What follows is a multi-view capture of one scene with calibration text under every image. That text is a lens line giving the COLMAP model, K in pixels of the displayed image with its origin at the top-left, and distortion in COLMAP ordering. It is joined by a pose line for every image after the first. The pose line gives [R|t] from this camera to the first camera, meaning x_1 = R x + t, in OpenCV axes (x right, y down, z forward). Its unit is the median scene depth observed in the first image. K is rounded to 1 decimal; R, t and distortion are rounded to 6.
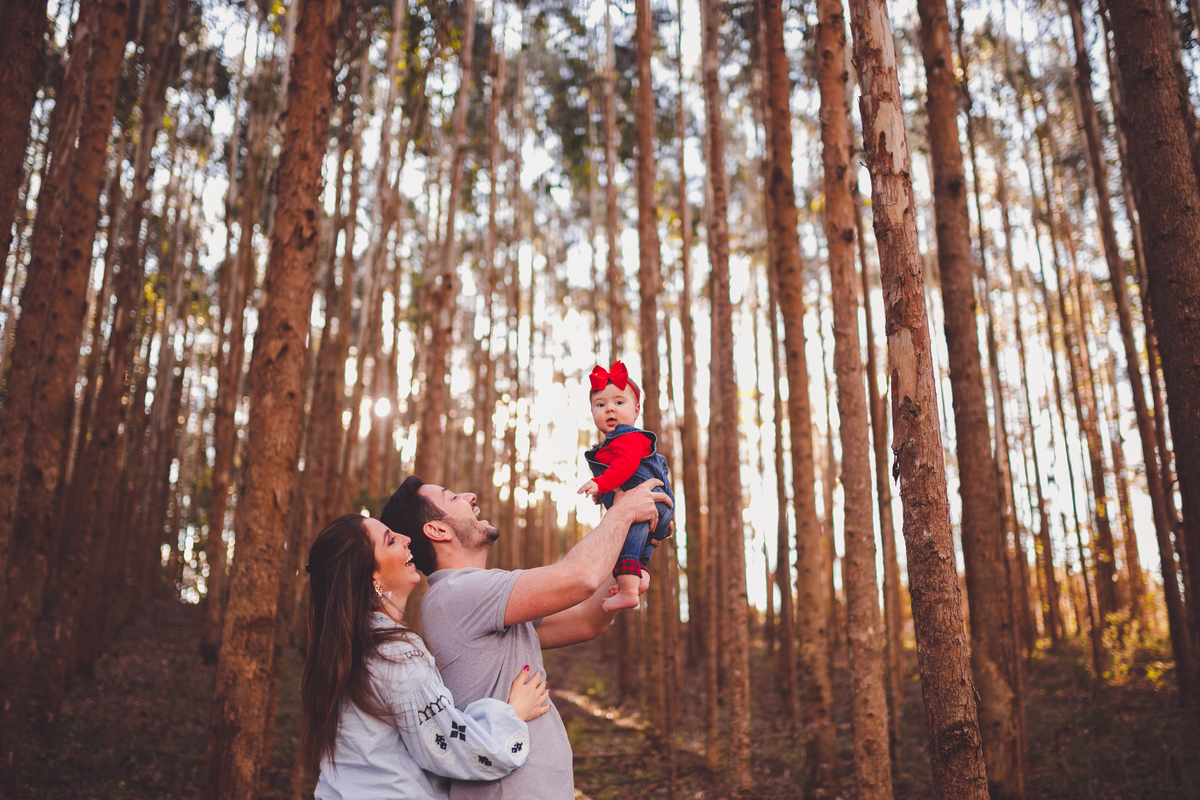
lens RADIAL K [[1284.9, 0, 601.9], [0, 1284.9, 405.0], [0, 0, 1]] dist [0.003393, 0.000000]
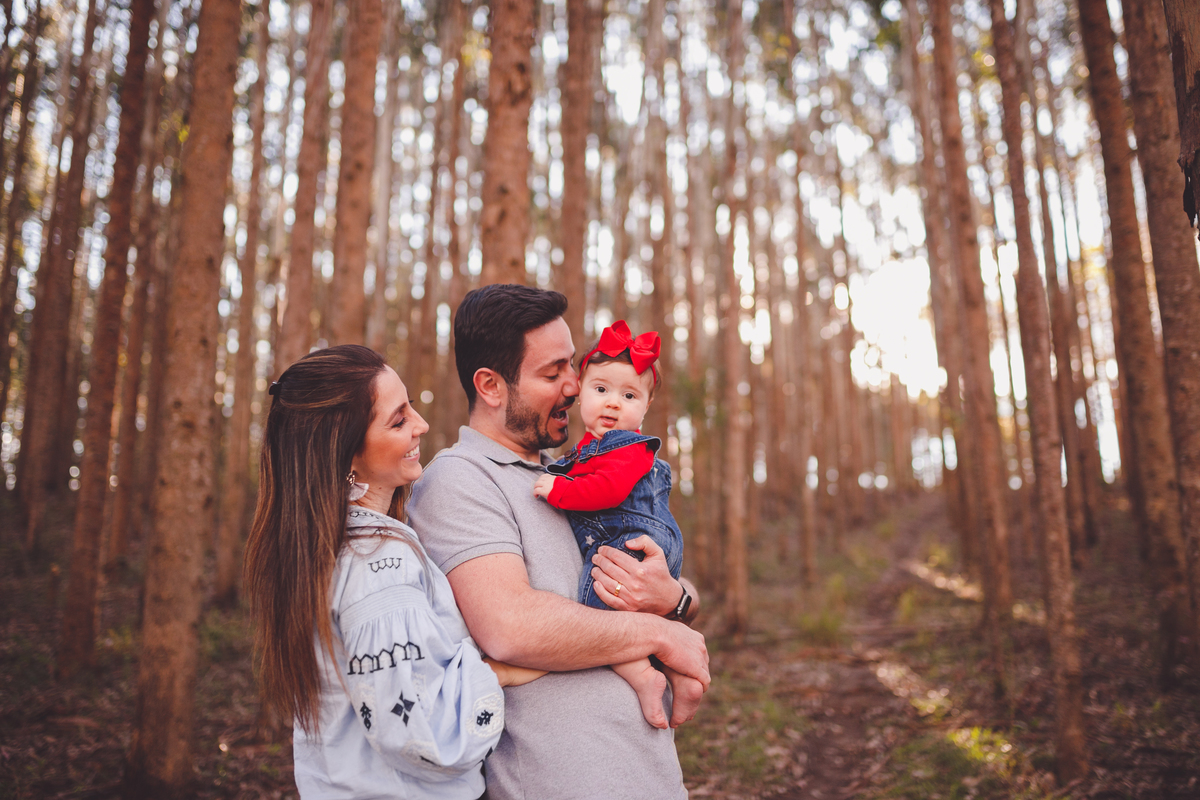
lens RADIAL K [[1200.7, 0, 602.7], [0, 1200.7, 384.5], [0, 0, 1]] dist [0.010832, 0.000000]
pose [[0.955655, -0.081512, -0.282985, 0.054950], [0.100991, 0.993370, 0.054919, 0.036758], [0.276632, -0.081062, 0.957551, 0.174308]]
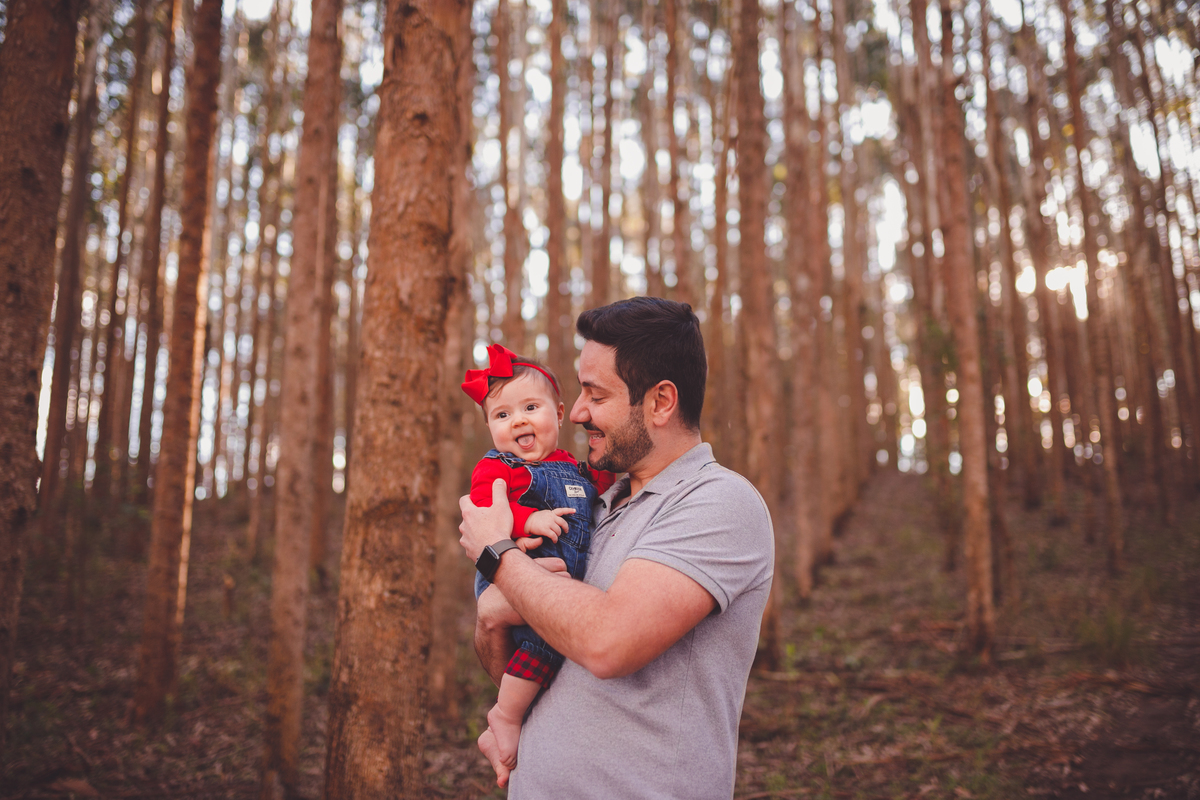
lens RADIAL K [[1200.7, 0, 590.3], [0, 1200.7, 395.9], [0, 0, 1]] dist [0.010832, 0.000000]
pose [[0.839591, -0.133191, -0.526638, 0.087268], [0.179914, 0.982939, 0.038234, 0.103669], [0.512560, -0.126851, 0.849230, 0.537495]]
